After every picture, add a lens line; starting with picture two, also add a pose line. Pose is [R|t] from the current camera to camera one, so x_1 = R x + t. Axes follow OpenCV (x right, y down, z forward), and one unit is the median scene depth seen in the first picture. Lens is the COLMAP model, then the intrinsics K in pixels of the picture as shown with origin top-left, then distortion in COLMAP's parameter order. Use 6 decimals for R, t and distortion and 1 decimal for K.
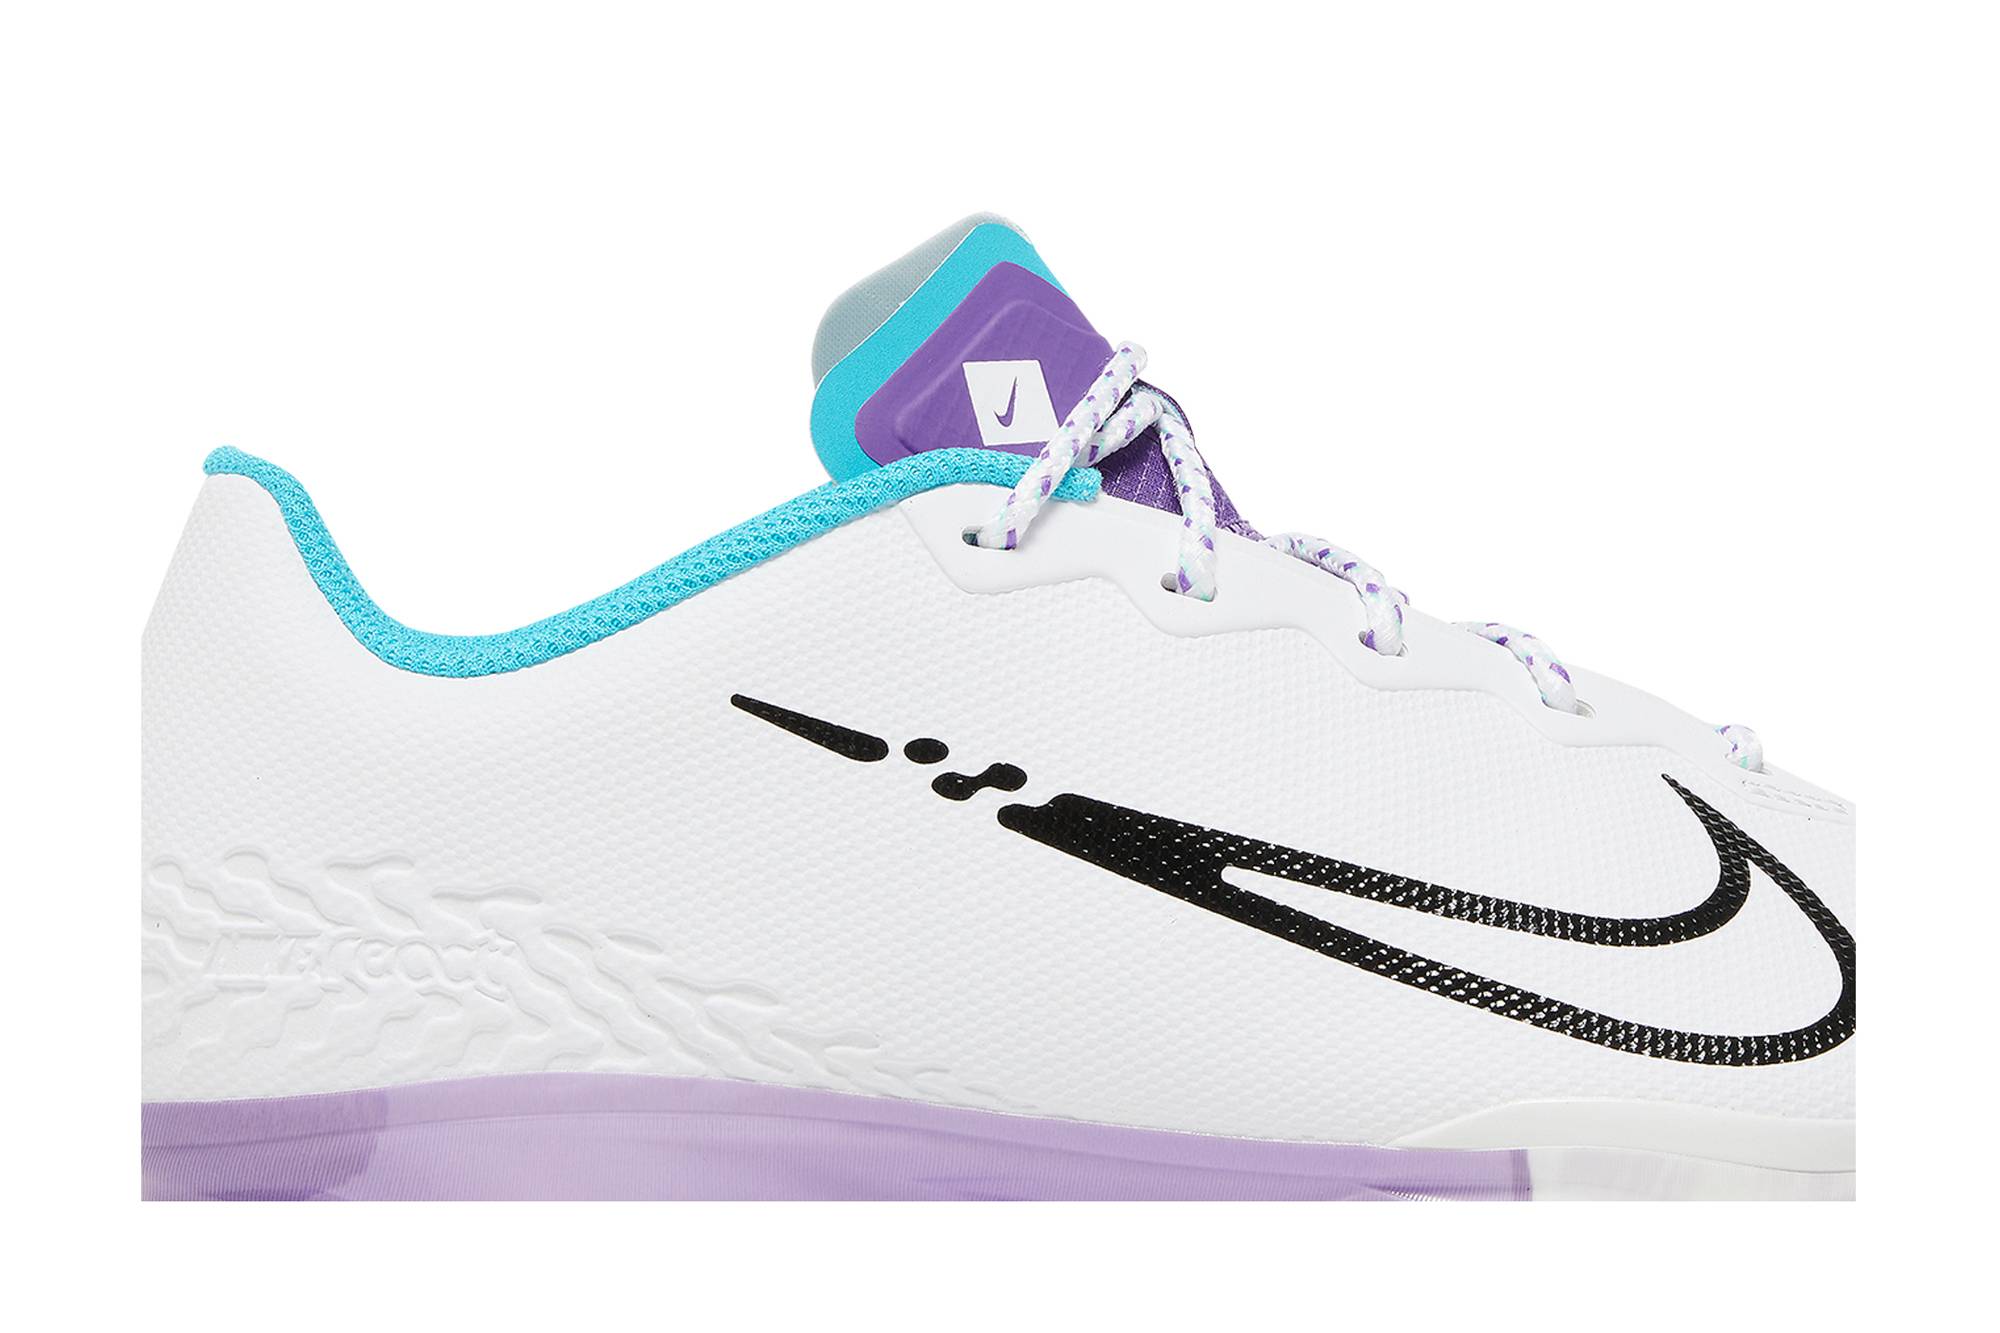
lens RADIAL K [[3968.1, 0, 1000.3], [0, 3968.1, 661.5], [0, 0, 1]] dist [-0.013072, 0.000000]
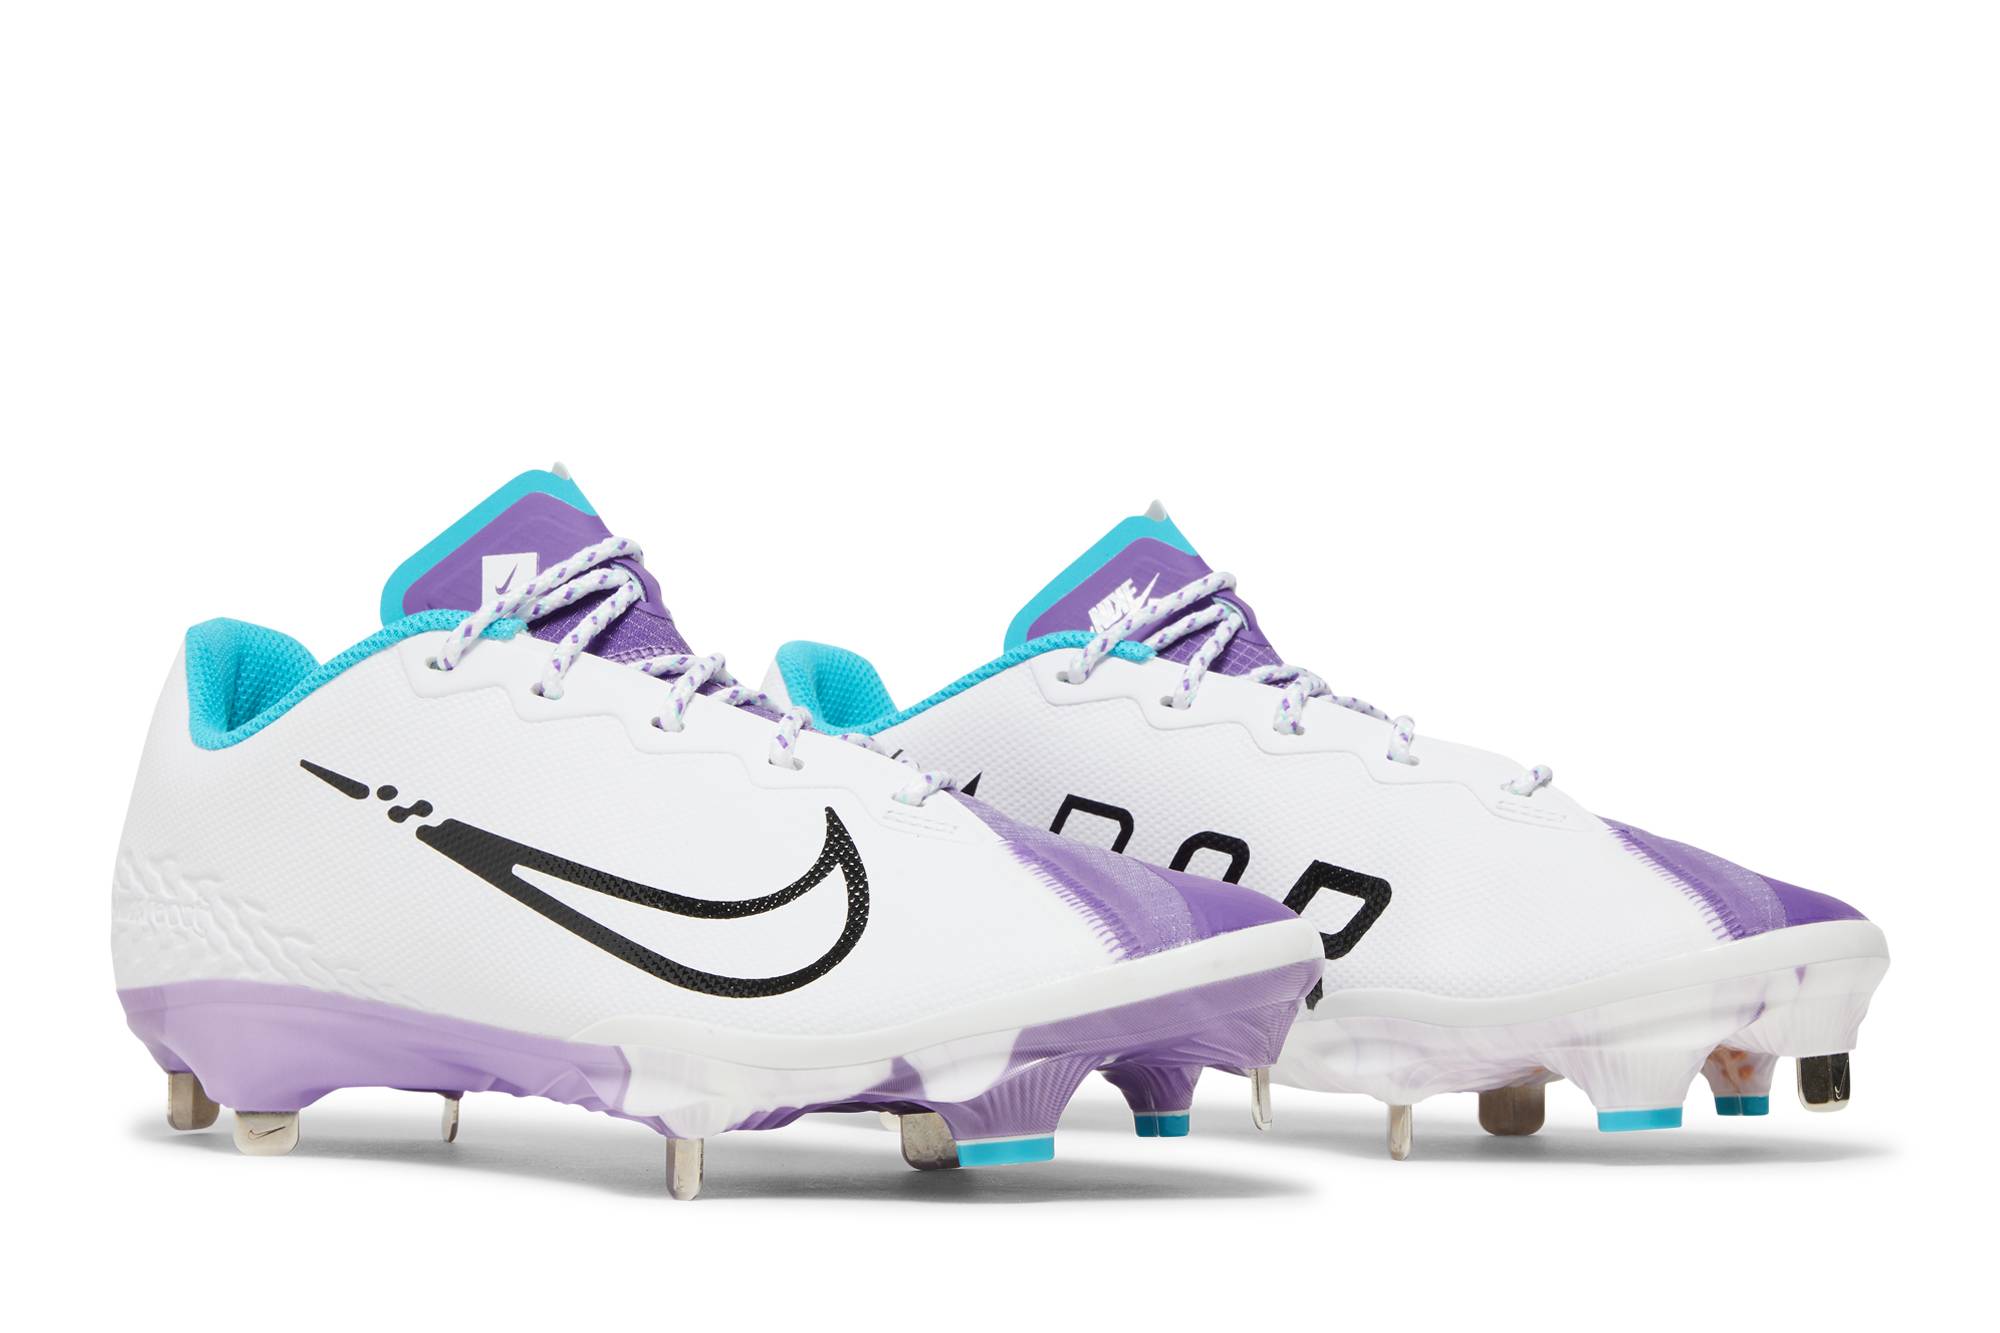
lens RADIAL K [[3968.1, 0, 999.3], [0, 3968.1, 669.8], [0, 0, 1]] dist [-0.013072, 0.000000]
pose [[0.790791, -0.021840, -0.611697, 1.201576], [-0.002141, 0.999258, -0.038444, 0.034408], [0.612083, 0.031711, 0.790158, -0.156405]]
